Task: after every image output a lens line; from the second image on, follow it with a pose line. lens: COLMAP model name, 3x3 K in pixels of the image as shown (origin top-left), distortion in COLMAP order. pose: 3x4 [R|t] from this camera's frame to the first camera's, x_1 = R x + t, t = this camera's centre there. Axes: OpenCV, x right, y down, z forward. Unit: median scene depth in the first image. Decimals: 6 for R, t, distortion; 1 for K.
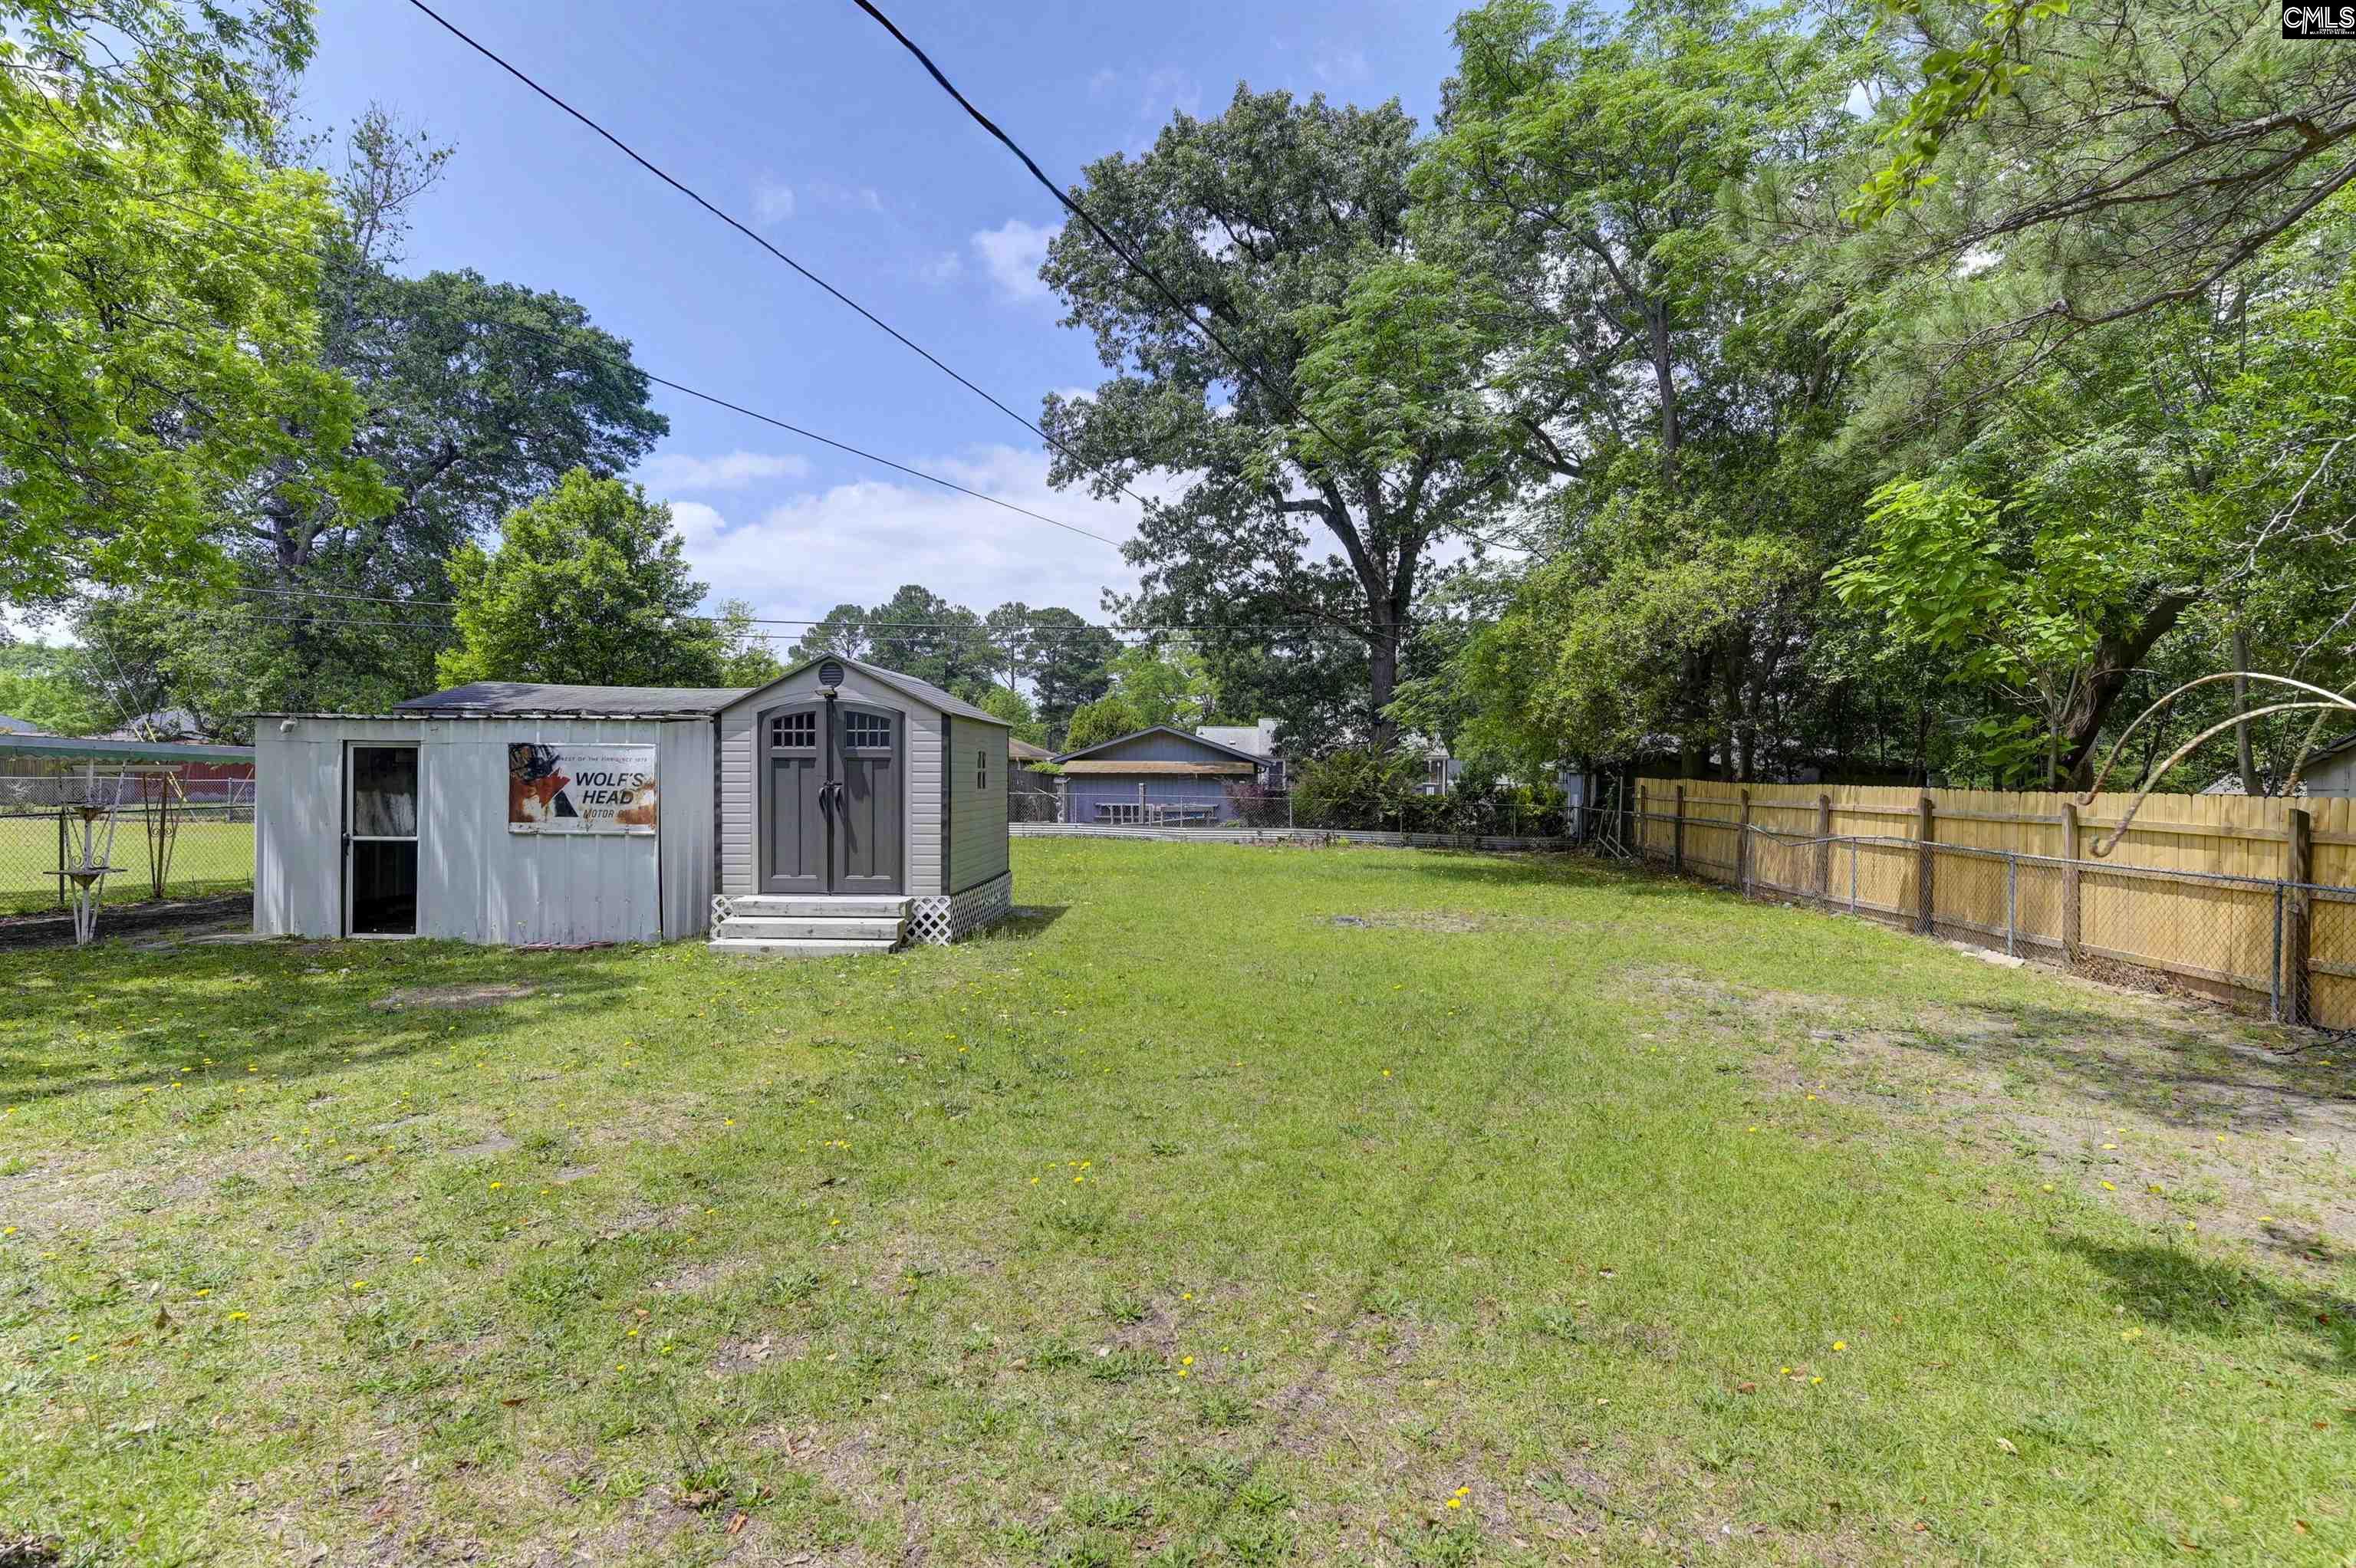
lens RADIAL K [[1143.1, 0, 1209.0], [0, 1143.1, 802.6], [0, 0, 1]] dist [-0.002409, -0.004499]
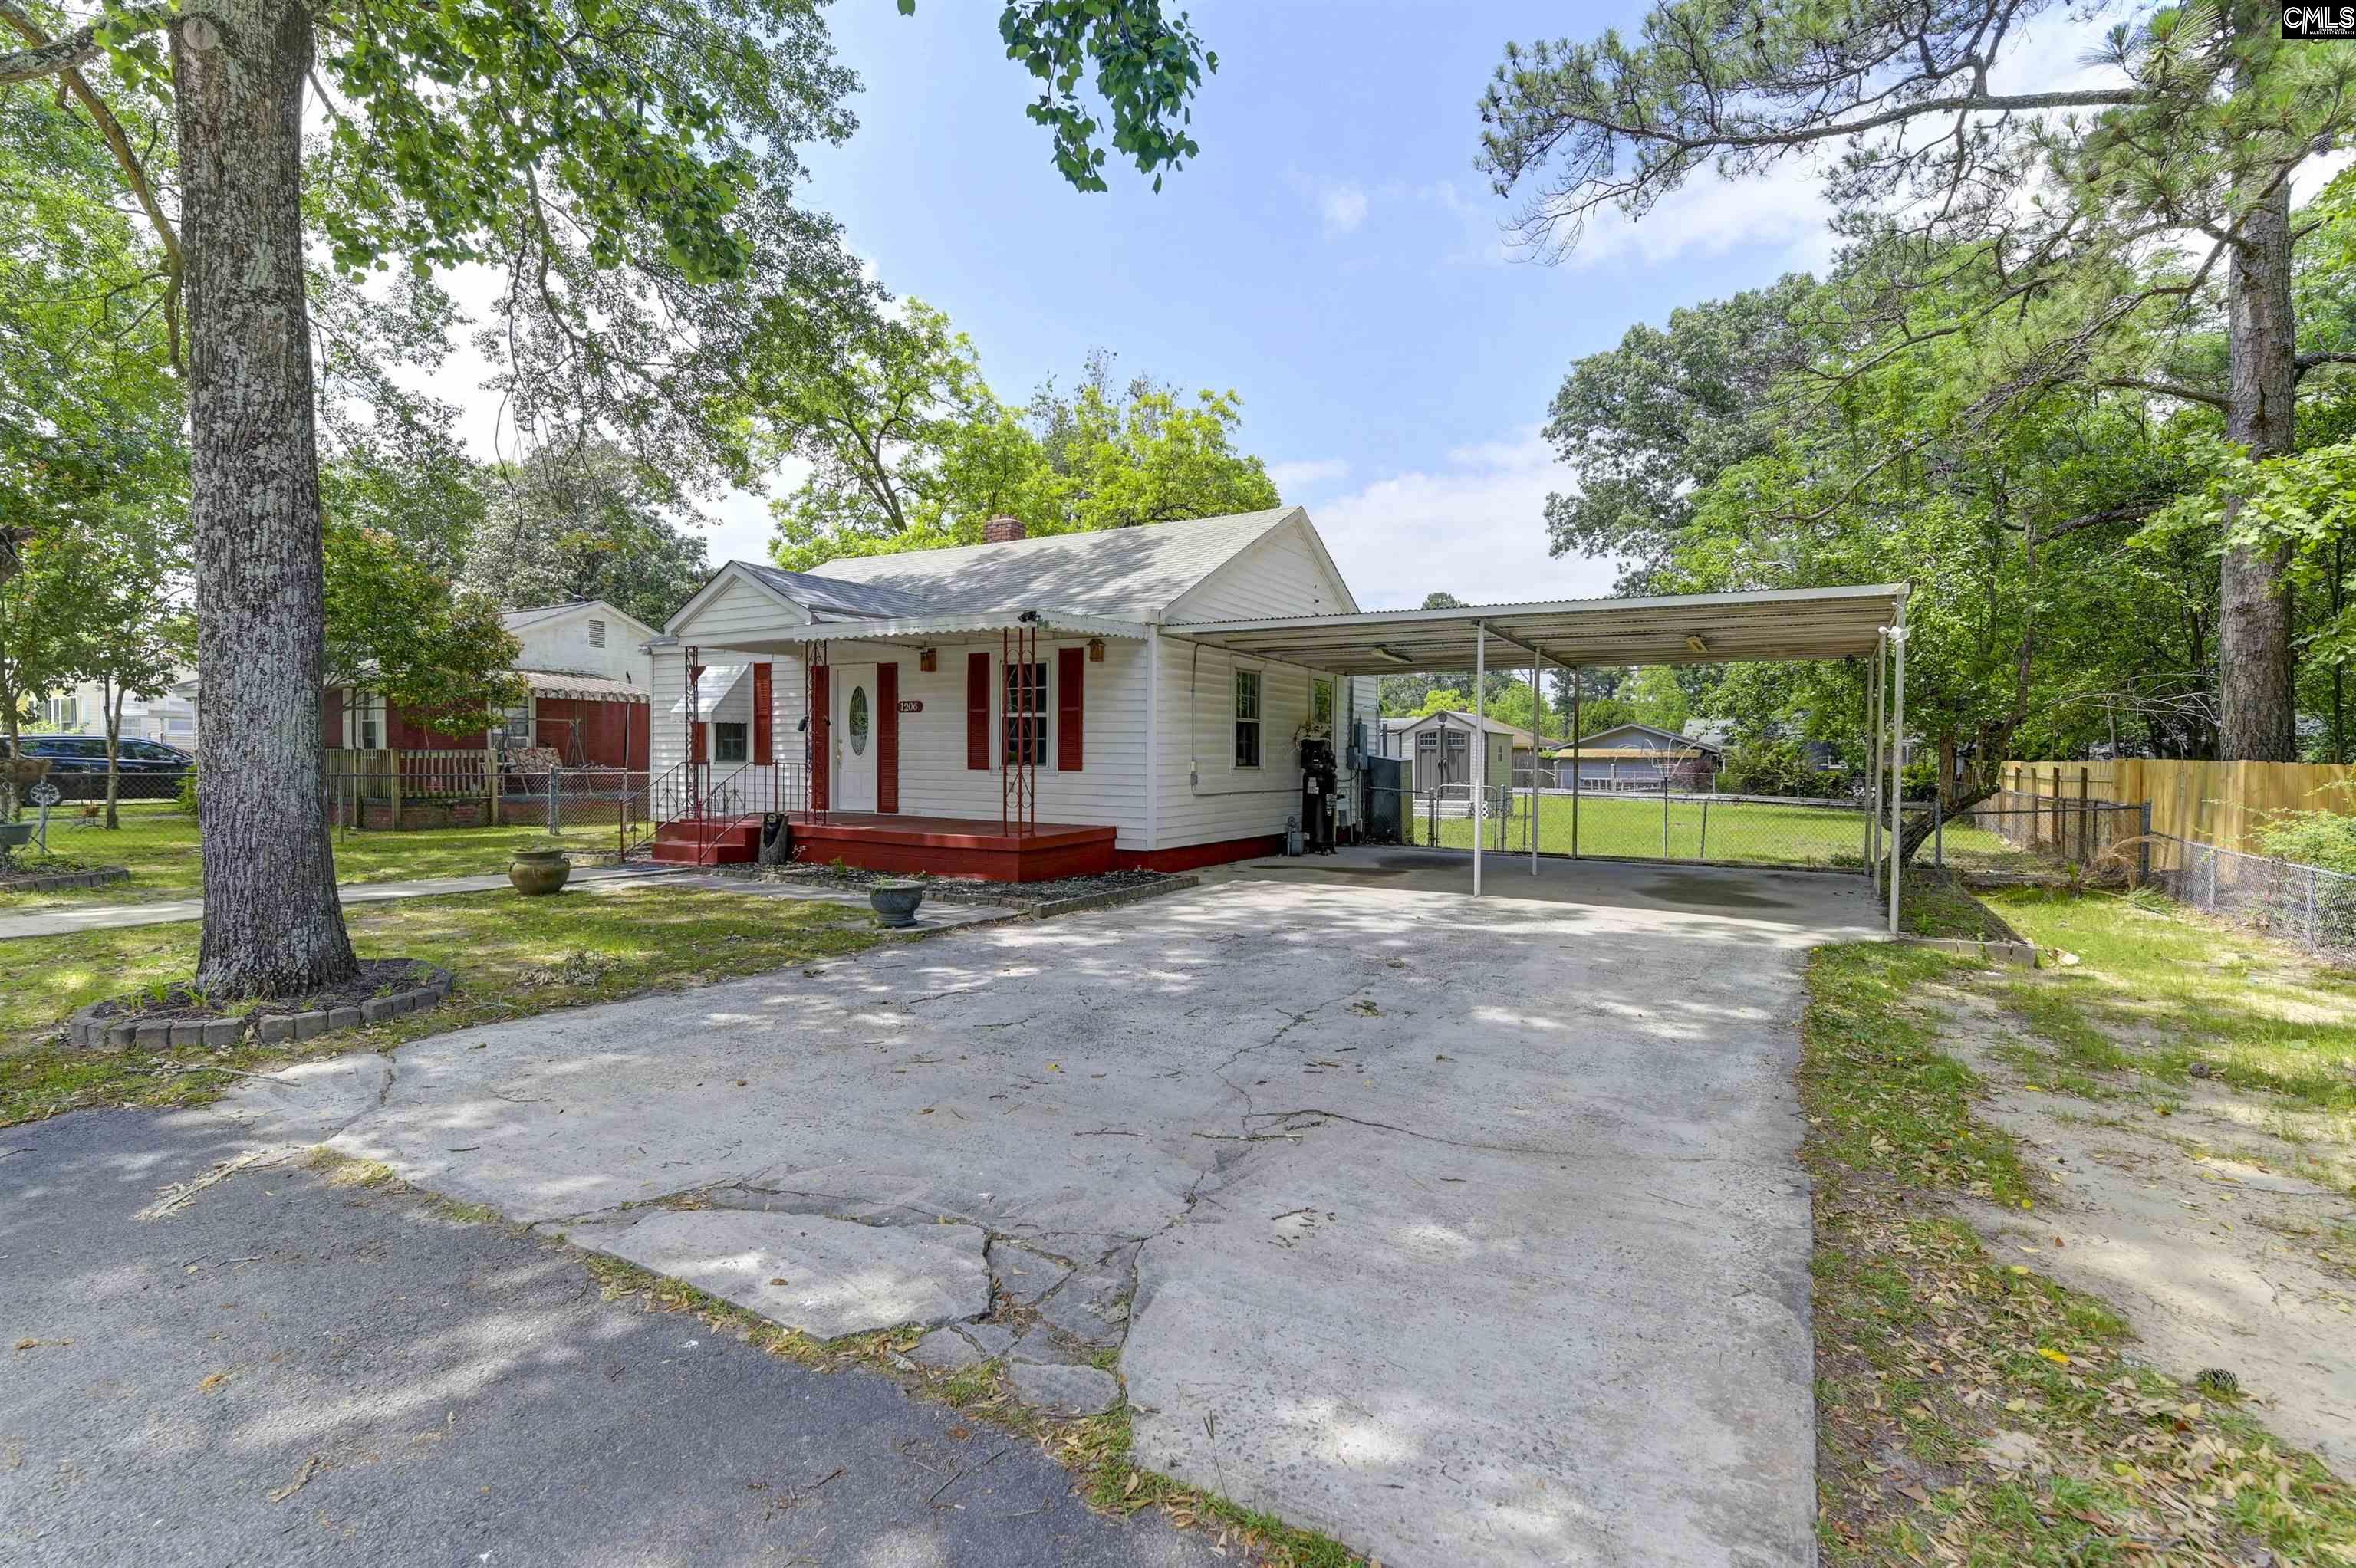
lens RADIAL K [[1143.1, 0, 1158.5], [0, 1143.1, 777.4], [0, 0, 1]] dist [-0.002409, -0.004499]
pose [[0.883570, 0.006271, -0.468257, 0.129785], [-0.011634, 0.999896, -0.008562, 0.022495], [0.468155, 0.013013, 0.883551, -0.647662]]
